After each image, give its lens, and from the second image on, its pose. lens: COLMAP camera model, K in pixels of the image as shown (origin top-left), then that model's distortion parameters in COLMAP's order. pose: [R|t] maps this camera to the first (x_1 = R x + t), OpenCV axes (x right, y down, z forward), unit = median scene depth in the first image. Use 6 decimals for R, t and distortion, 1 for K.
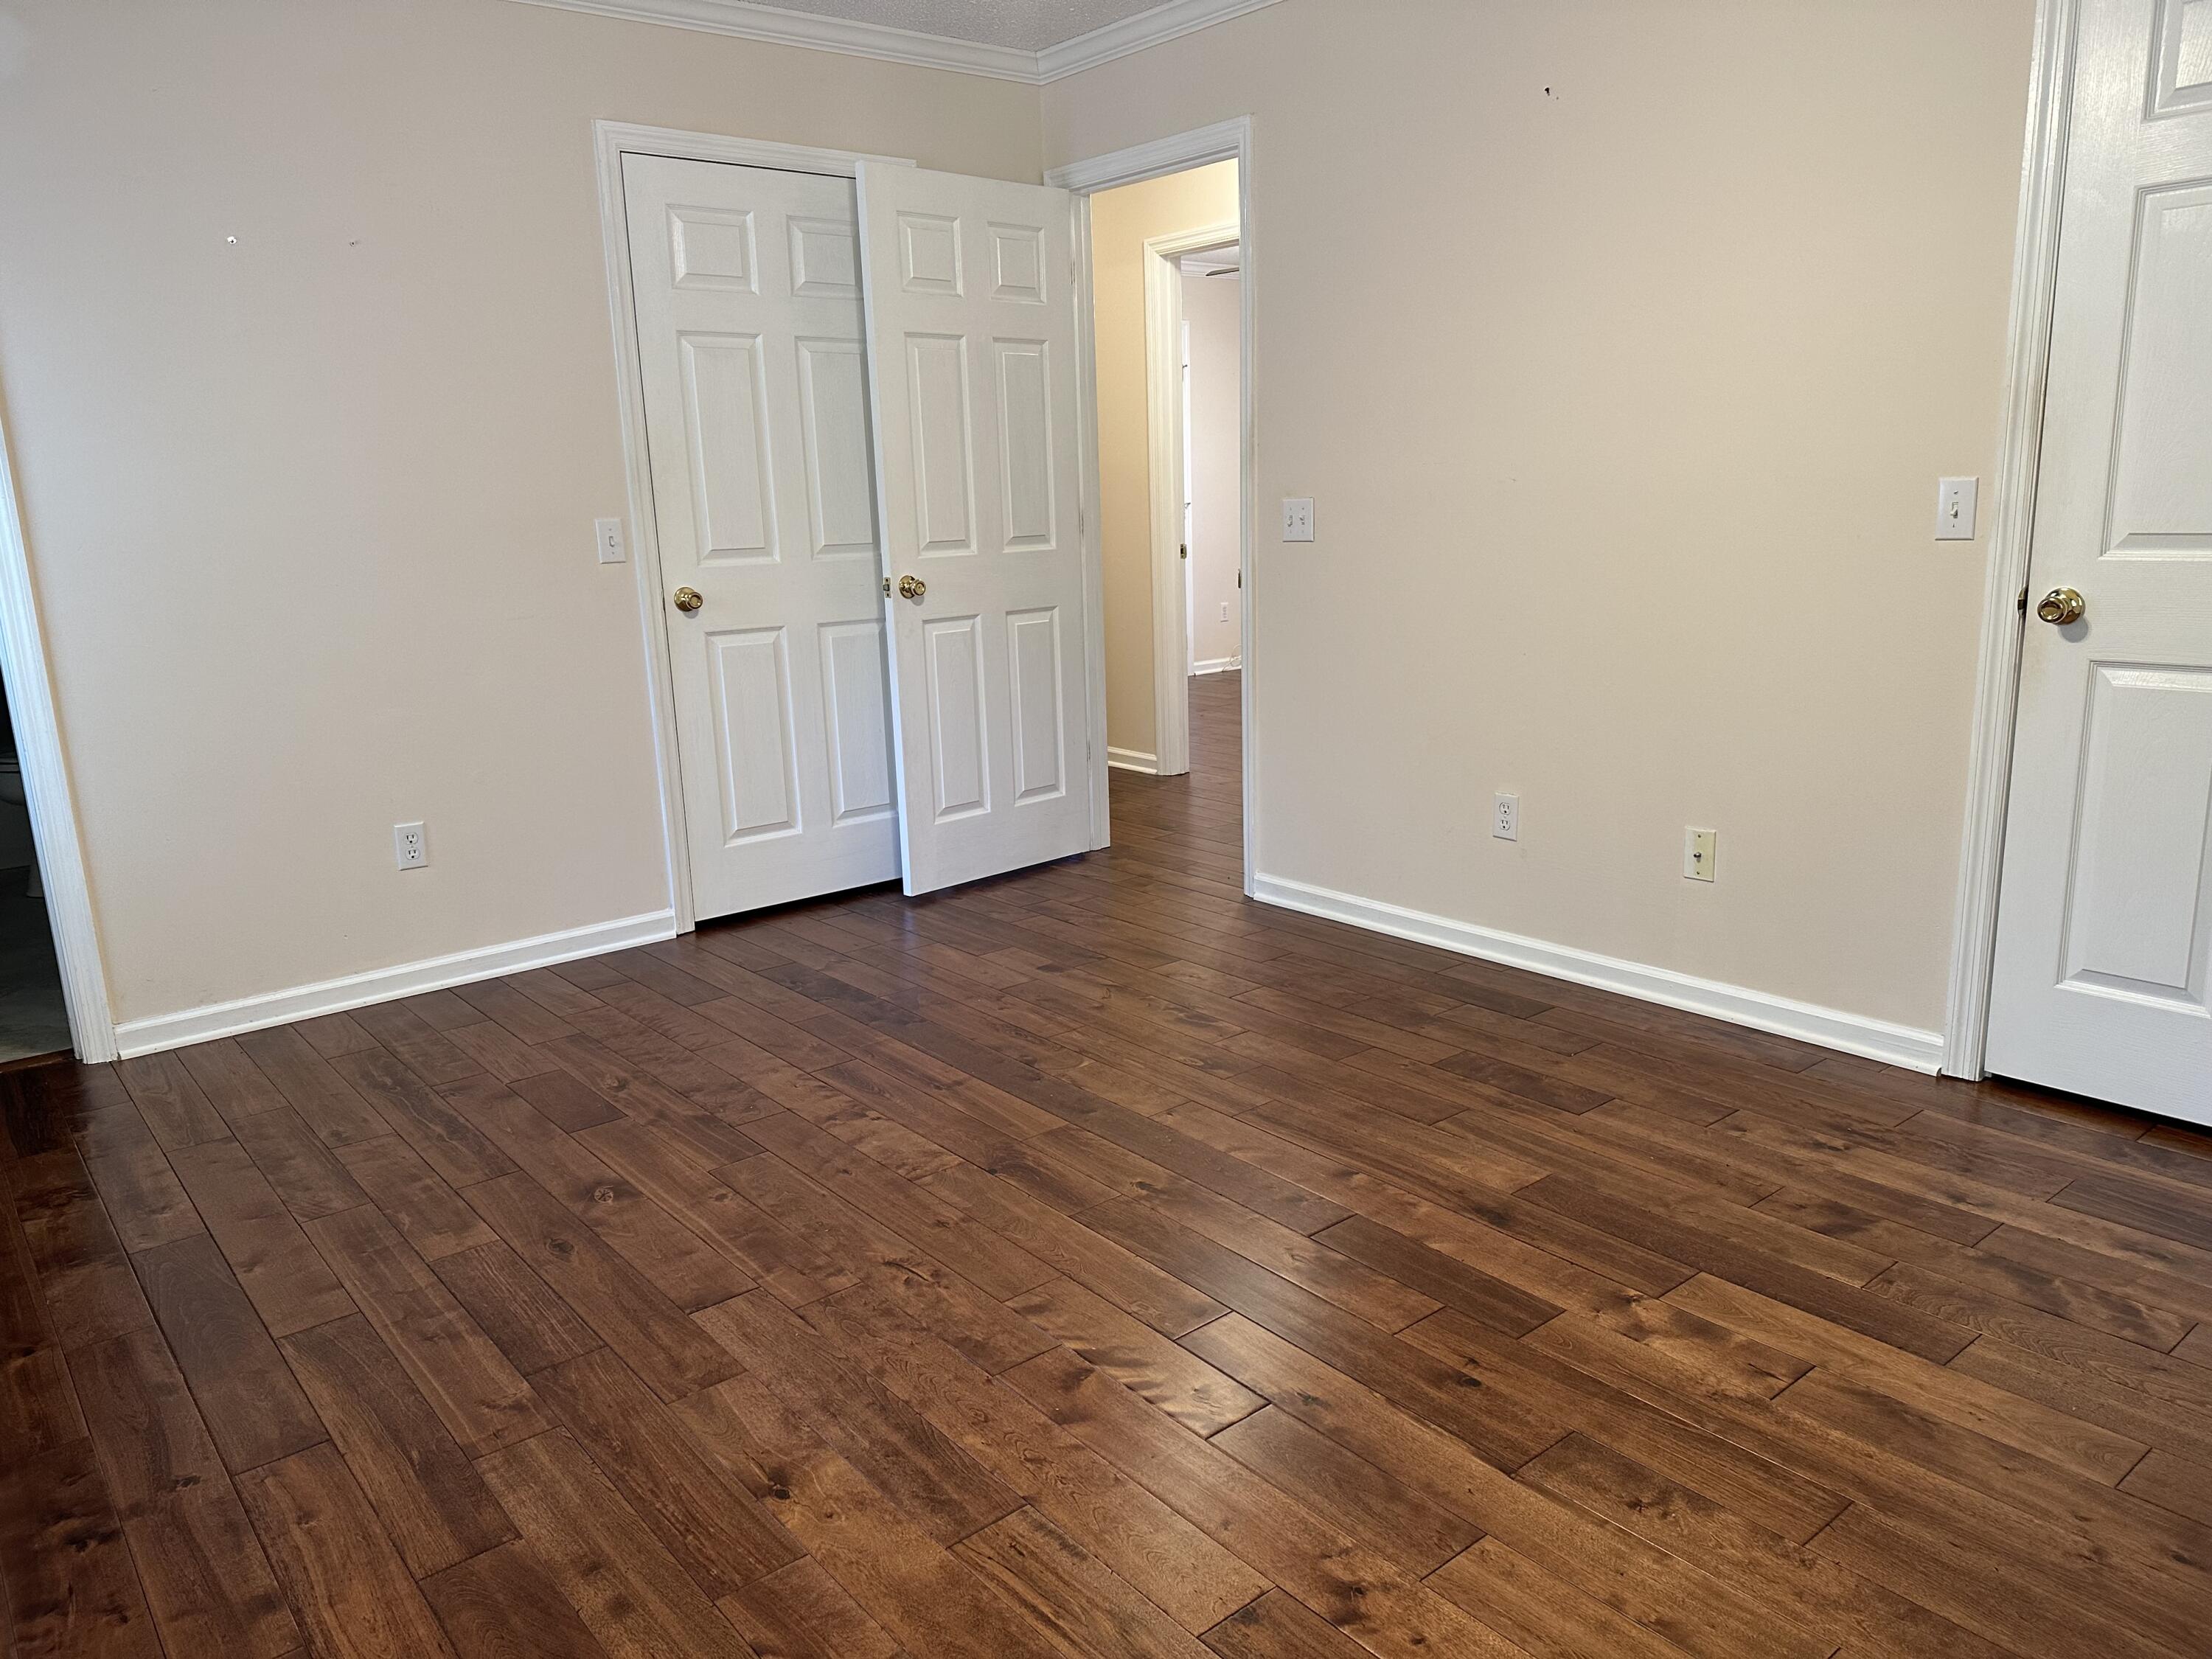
lens RADIAL K [[1544.4, 0, 1106.0], [0, 1544.4, 829.5], [0, 0, 1]] dist [0.178986, -0.335139]
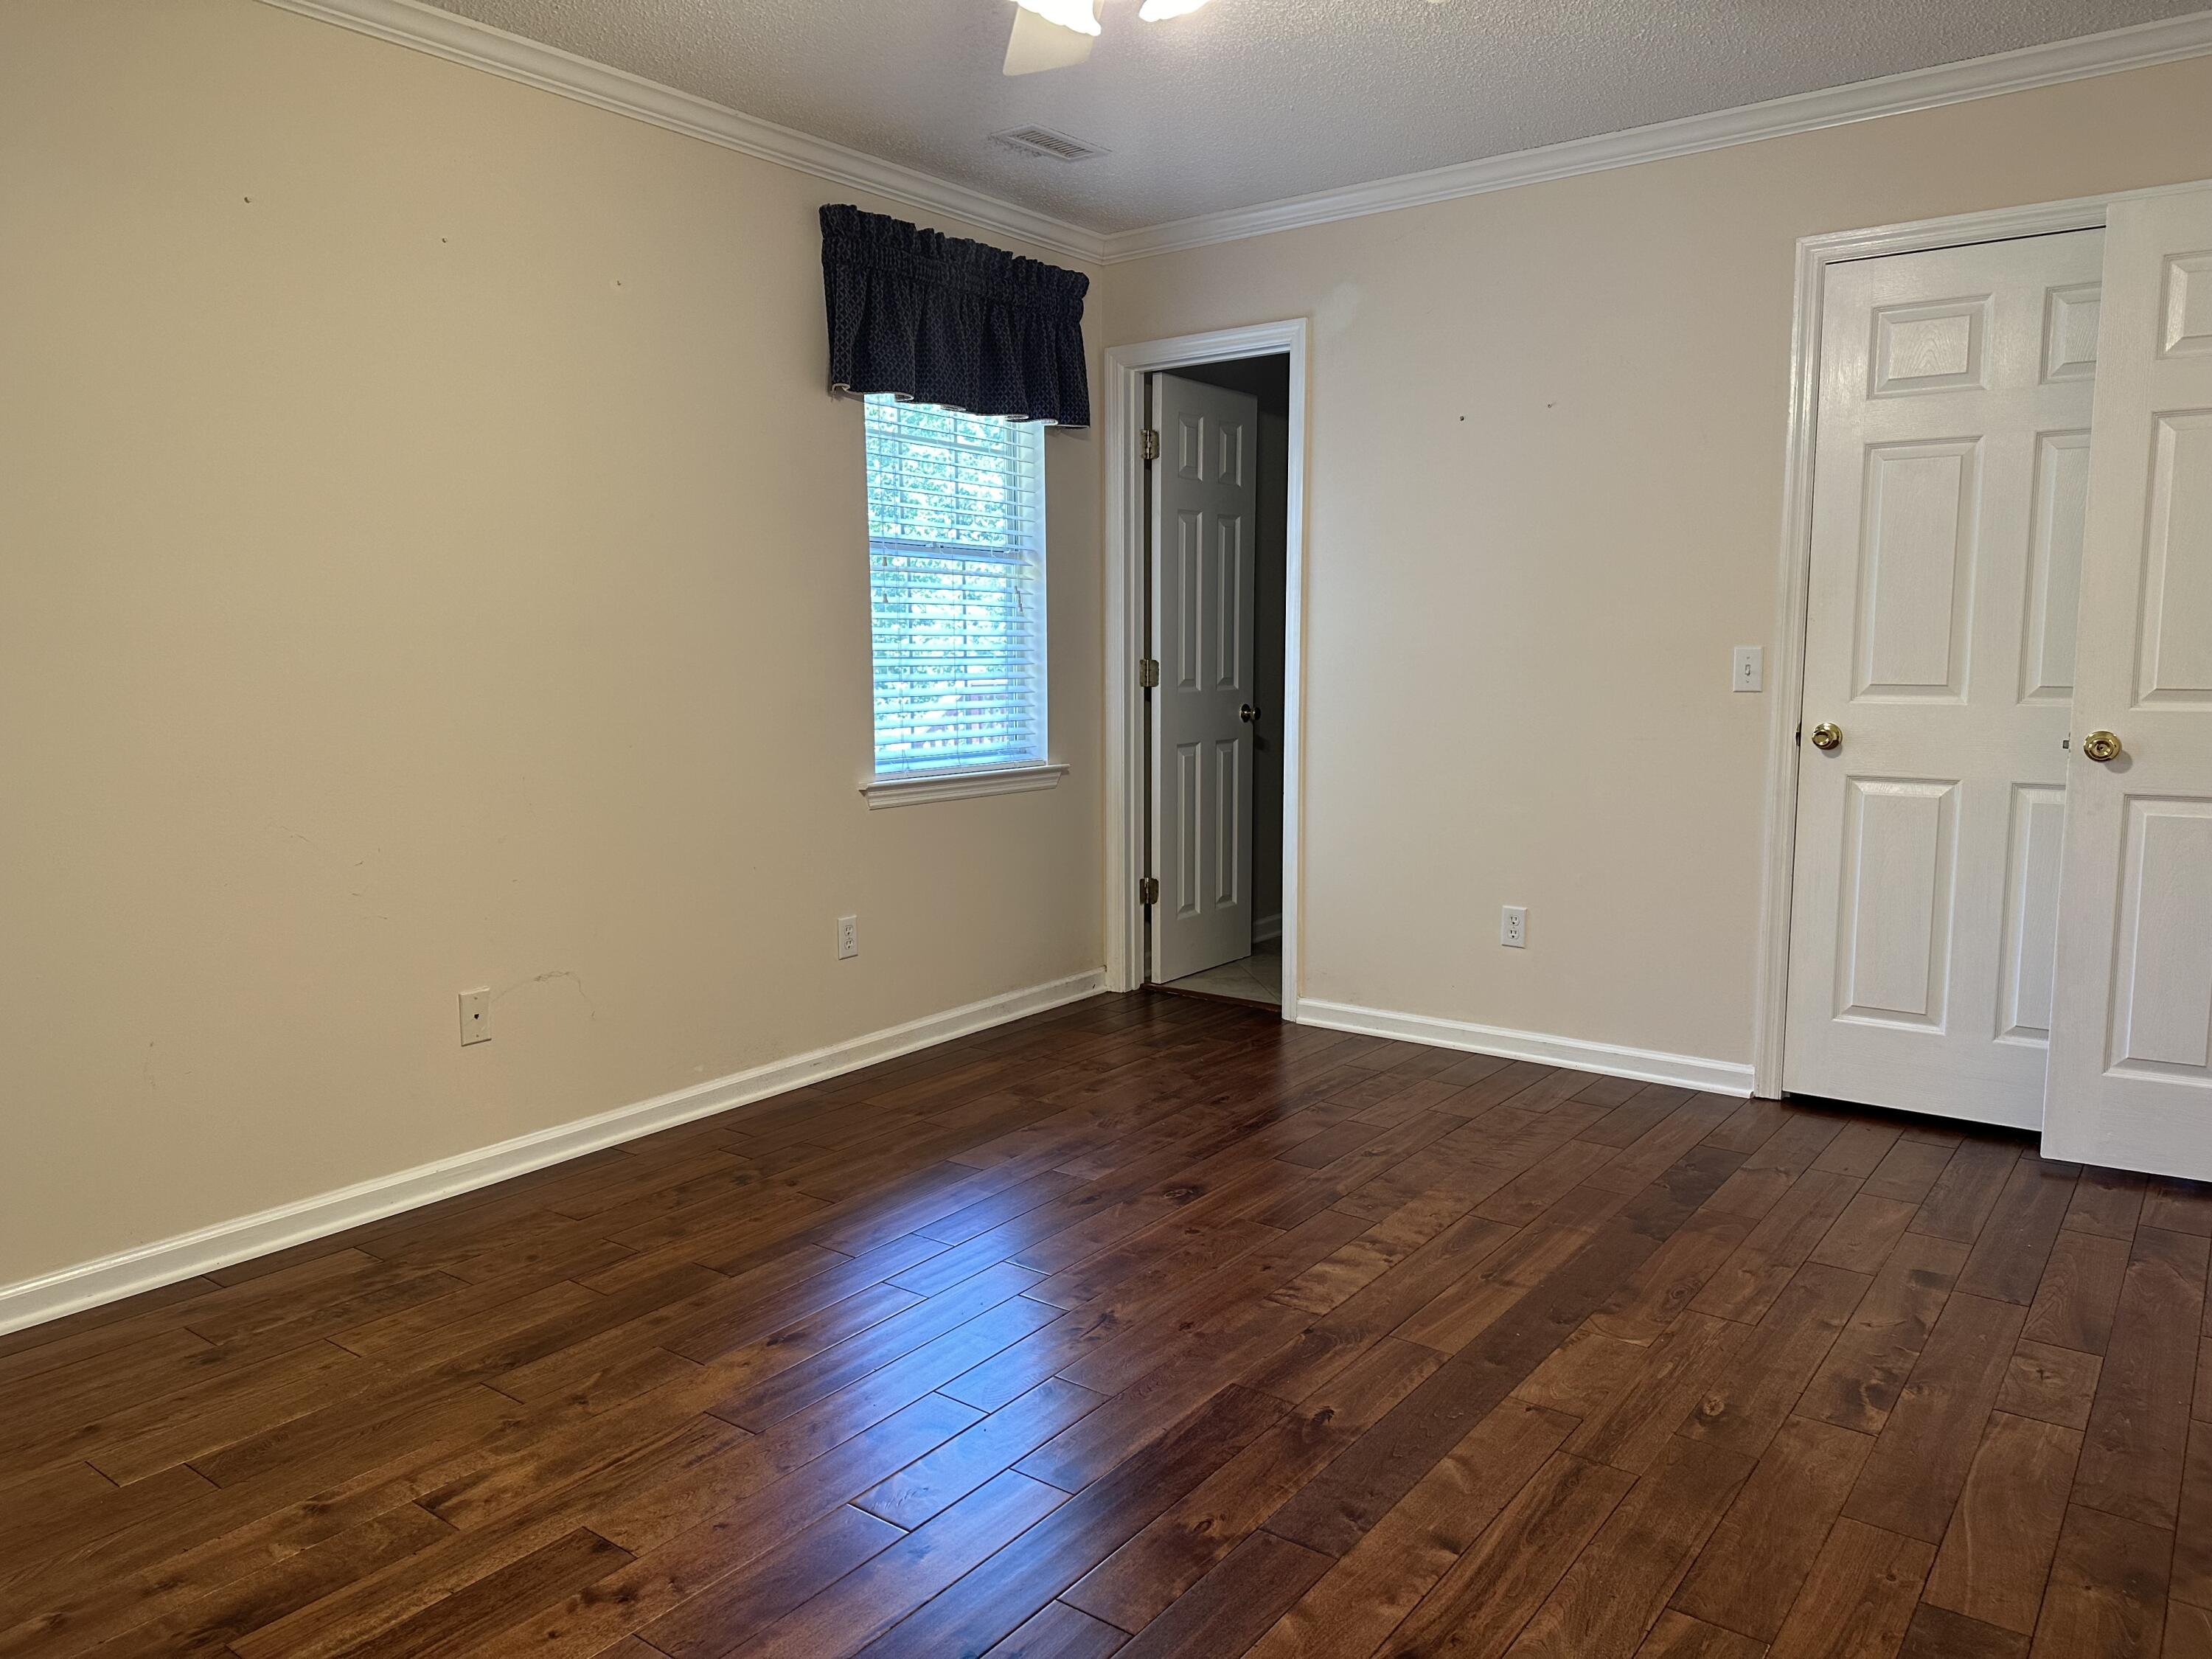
lens RADIAL K [[1549.8, 0, 1106.0], [0, 1549.8, 829.5], [0, 0, 1]] dist [0.096225, -0.119452]
pose [[0.236911, 0.148178, -0.960165, 0.582024], [-0.213583, 0.972066, 0.097315, -0.108903], [0.947764, 0.182020, 0.261941, 0.439255]]
